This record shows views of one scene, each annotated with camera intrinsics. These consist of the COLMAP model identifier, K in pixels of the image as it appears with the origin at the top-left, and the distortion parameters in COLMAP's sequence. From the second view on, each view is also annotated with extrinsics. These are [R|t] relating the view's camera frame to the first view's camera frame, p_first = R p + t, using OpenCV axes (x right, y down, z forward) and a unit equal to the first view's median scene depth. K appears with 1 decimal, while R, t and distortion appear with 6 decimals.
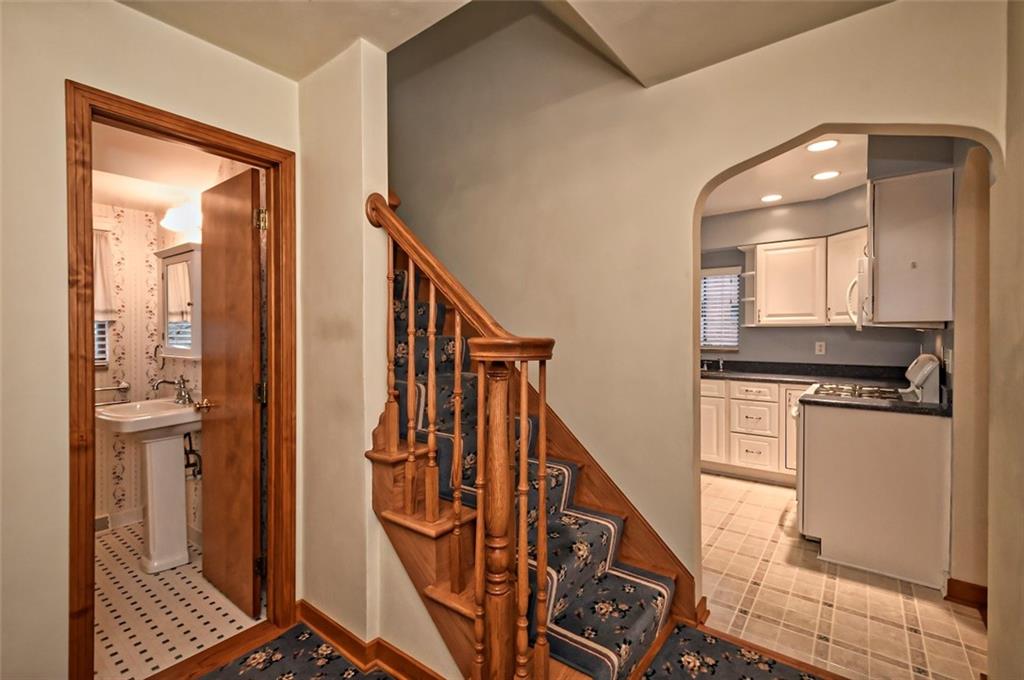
lens RADIAL K [[449.1, 0, 501.6], [0, 449.1, 337.1], [0, 0, 1]] dist [0.009453, -0.006170]
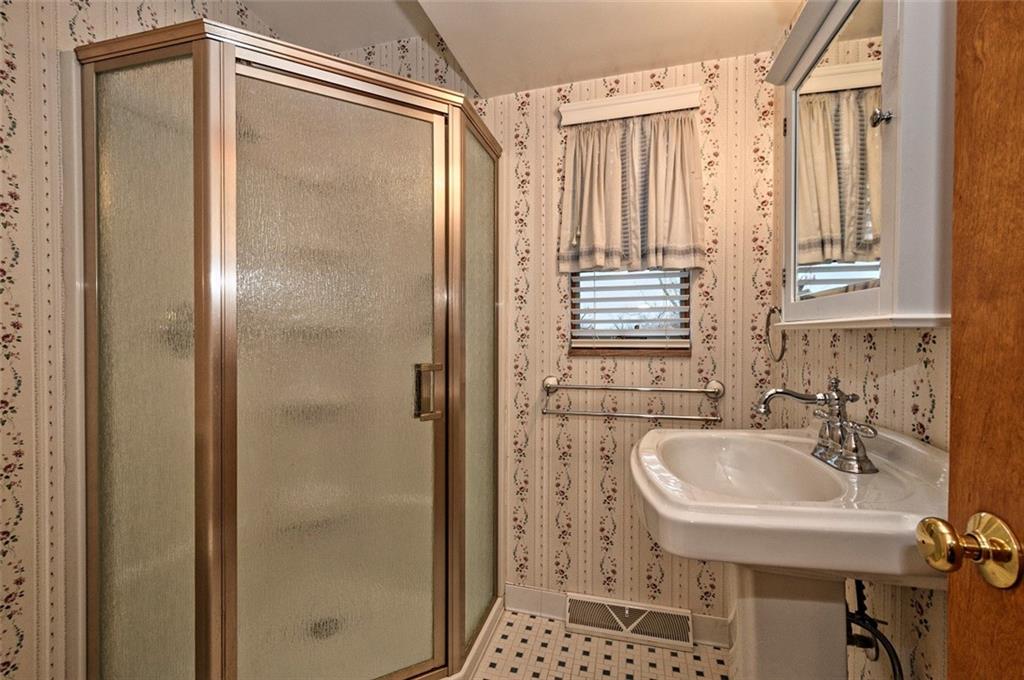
lens RADIAL K [[449.1, 0, 516.1], [0, 449.1, 337.7], [0, 0, 1]] dist [0.009453, -0.006170]
pose [[0.387139, 0.008572, -0.921981, -0.434907], [-0.011250, 0.999926, 0.004573, 0.048562], [0.921953, 0.008602, 0.387207, 0.573816]]
